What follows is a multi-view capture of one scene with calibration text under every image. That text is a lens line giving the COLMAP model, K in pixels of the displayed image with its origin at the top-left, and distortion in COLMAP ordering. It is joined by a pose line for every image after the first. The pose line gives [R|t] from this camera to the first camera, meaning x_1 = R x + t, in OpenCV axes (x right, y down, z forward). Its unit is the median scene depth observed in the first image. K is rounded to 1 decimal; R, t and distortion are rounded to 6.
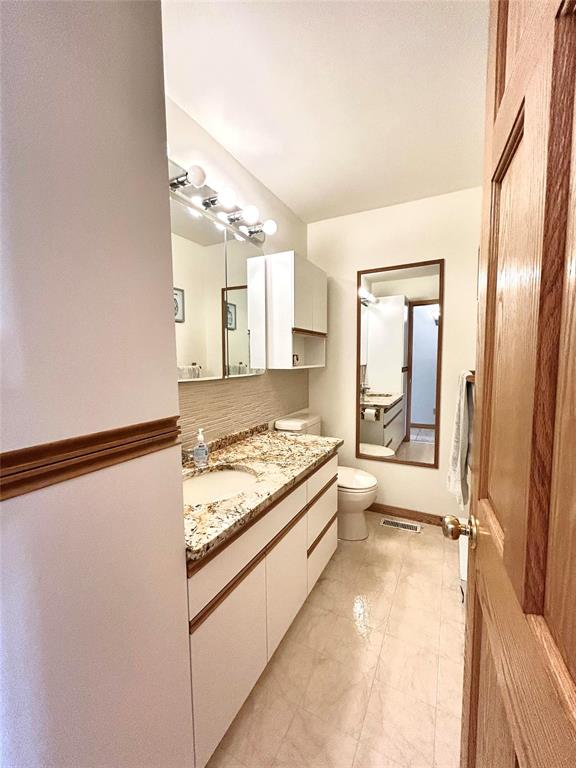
lens RADIAL K [[308.0, 0, 288.0], [0, 308.0, 384.0], [0, 0, 1]] dist [-0.000786, -0.000032]
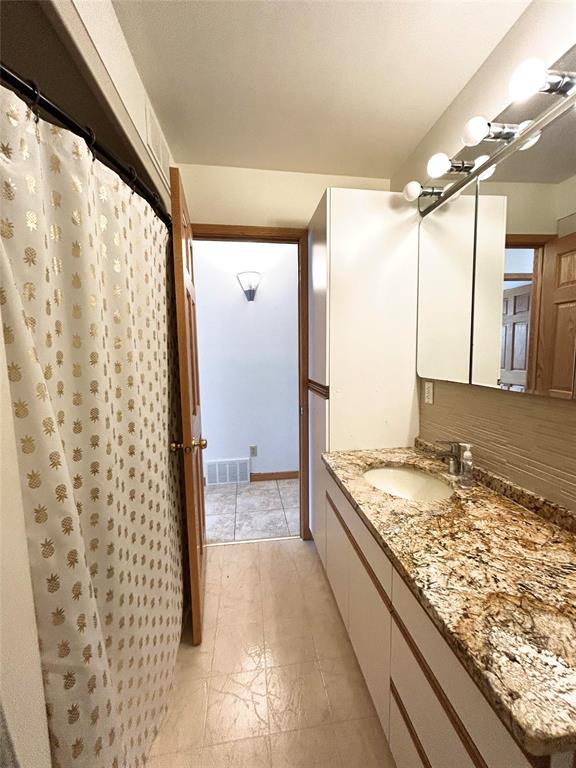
lens RADIAL K [[308.0, 0, 288.0], [0, 308.0, 384.0], [0, 0, 1]] dist [-0.000786, -0.000032]
pose [[-0.816409, 0.078563, -0.572105, 0.512441], [-0.023422, 0.985382, 0.168740, -0.127654], [0.576999, 0.151161, -0.802635, 1.231930]]
